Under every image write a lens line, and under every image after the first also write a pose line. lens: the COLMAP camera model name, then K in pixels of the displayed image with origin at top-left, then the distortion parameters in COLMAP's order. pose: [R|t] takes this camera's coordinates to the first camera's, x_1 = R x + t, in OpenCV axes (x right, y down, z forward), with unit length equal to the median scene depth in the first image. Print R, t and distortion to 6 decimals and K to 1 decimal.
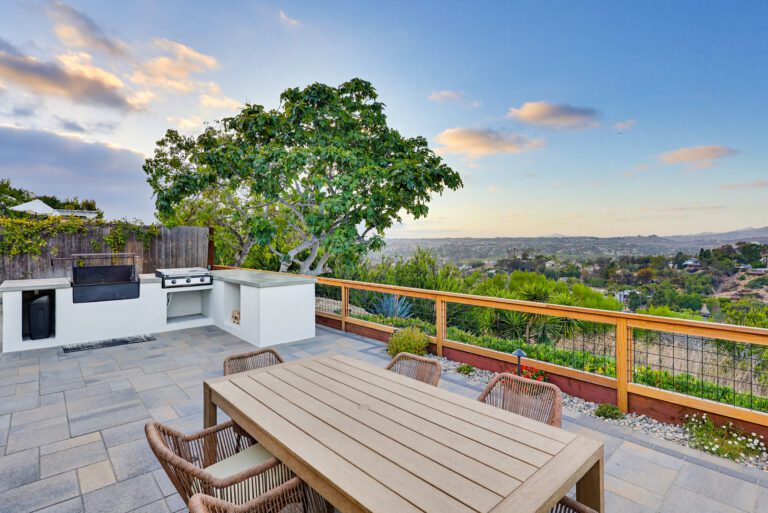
lens RADIAL K [[383.0, 0, 384.8], [0, 383.0, 244.7], [0, 0, 1]] dist [0.001276, 0.000413]
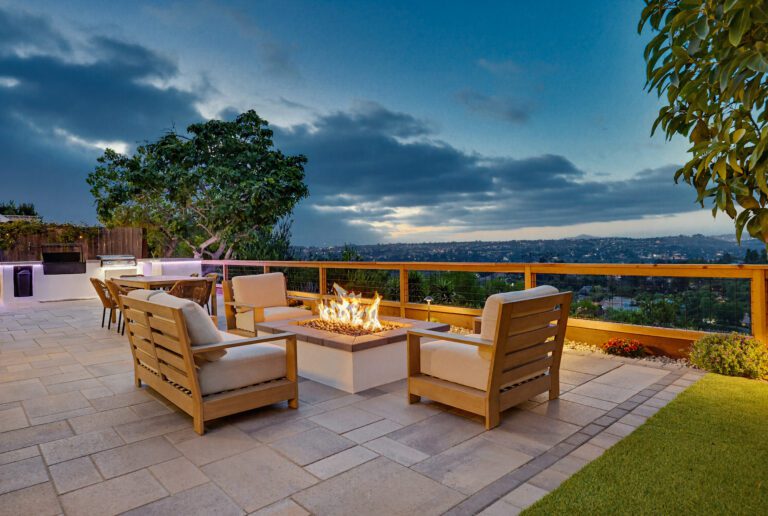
lens RADIAL K [[459.5, 0, 384.0], [0, 459.5, 258.0], [0, 0, 1]] dist [0.001728, 0.000027]
pose [[0.999842, -0.015910, 0.007925, 0.358538], [0.015790, 0.999764, 0.014942, 0.048747], [-0.008160, -0.014814, 0.999857, -0.567251]]
